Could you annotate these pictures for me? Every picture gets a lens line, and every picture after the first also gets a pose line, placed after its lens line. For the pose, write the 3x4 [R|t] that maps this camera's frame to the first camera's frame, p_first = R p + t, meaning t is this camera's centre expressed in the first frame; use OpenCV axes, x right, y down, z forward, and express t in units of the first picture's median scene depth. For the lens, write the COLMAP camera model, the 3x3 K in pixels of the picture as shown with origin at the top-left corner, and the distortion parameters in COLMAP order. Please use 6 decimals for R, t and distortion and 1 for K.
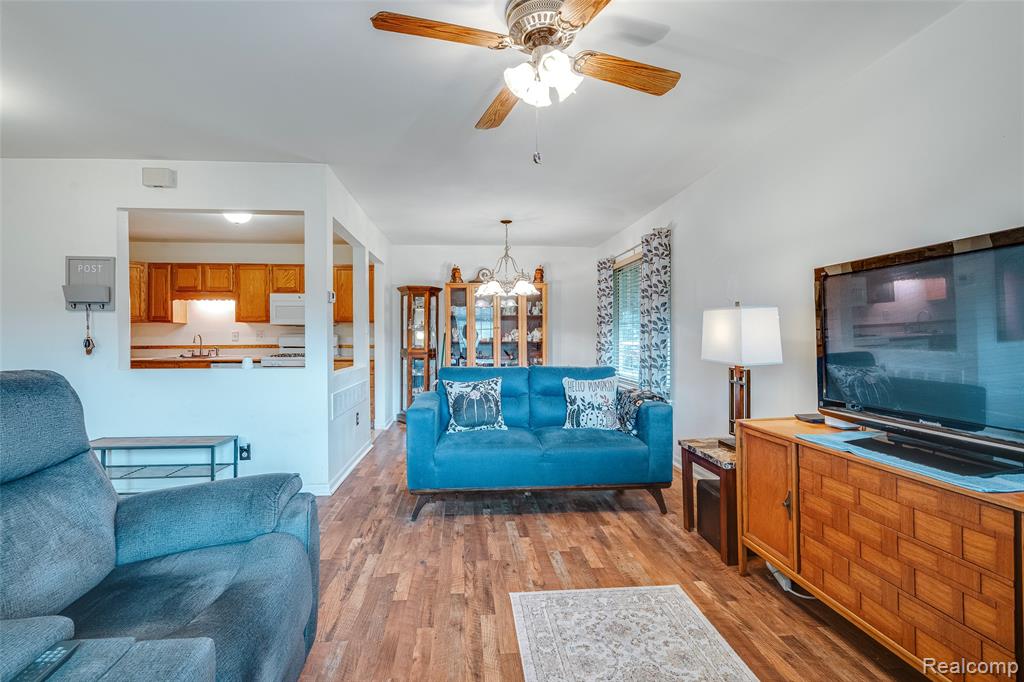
lens RADIAL K [[470.9, 0, 486.1], [0, 470.9, 340.0], [0, 0, 1]] dist [0.000519, 0.002227]
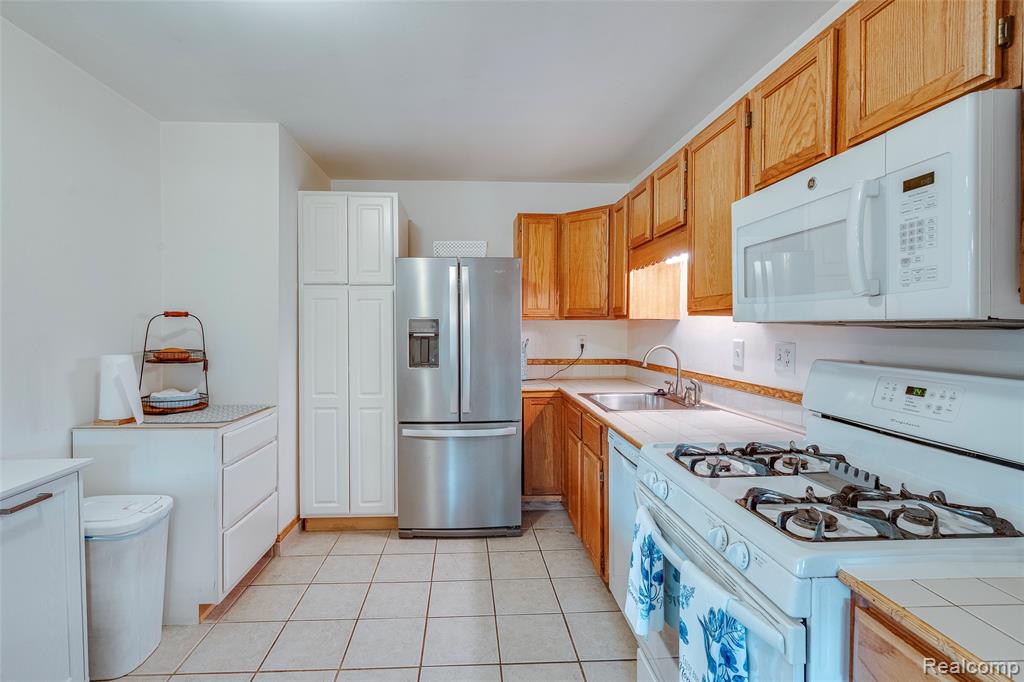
lens RADIAL K [[470.9, 0, 491.6], [0, 470.9, 328.5], [0, 0, 1]] dist [0.000519, 0.002227]
pose [[-0.003123, 0.008106, -0.999962, -0.498278], [-0.012238, 0.999892, 0.008144, -0.074427], [0.999920, 0.012263, -0.003023, 2.157516]]
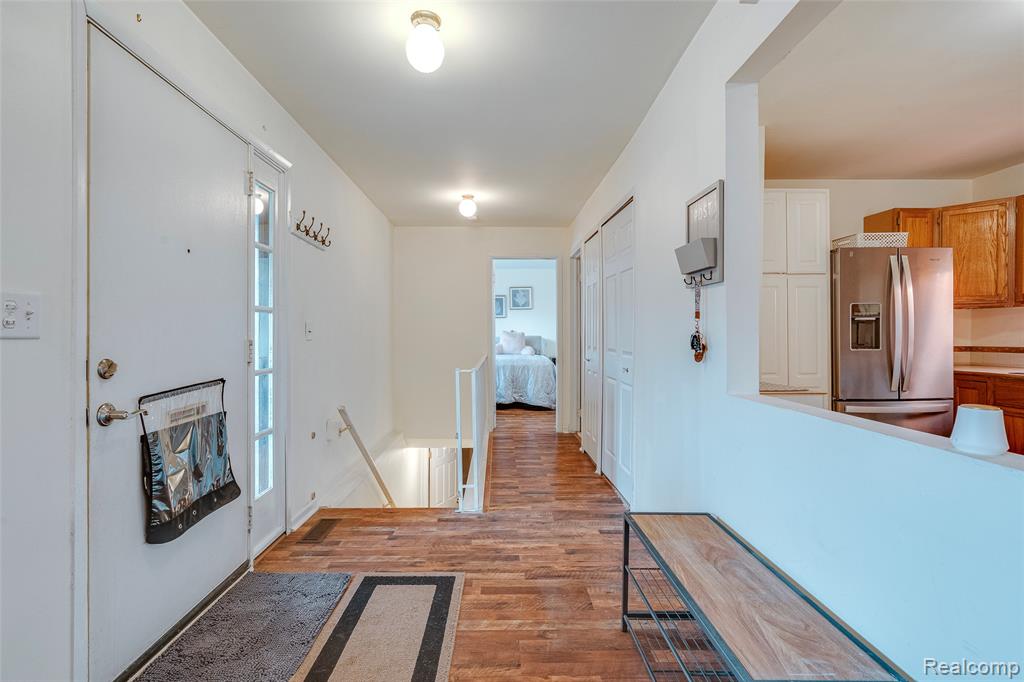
lens RADIAL K [[484.2, 0, 511.8], [0, 484.2, 335.2], [0, 0, 1]] dist [-0.006149, 0.004543]
pose [[-0.029368, 0.003057, -0.999564, -0.337392], [-0.005345, 0.999981, 0.003215, -0.002592], [0.999554, 0.005437, -0.029351, 1.071708]]
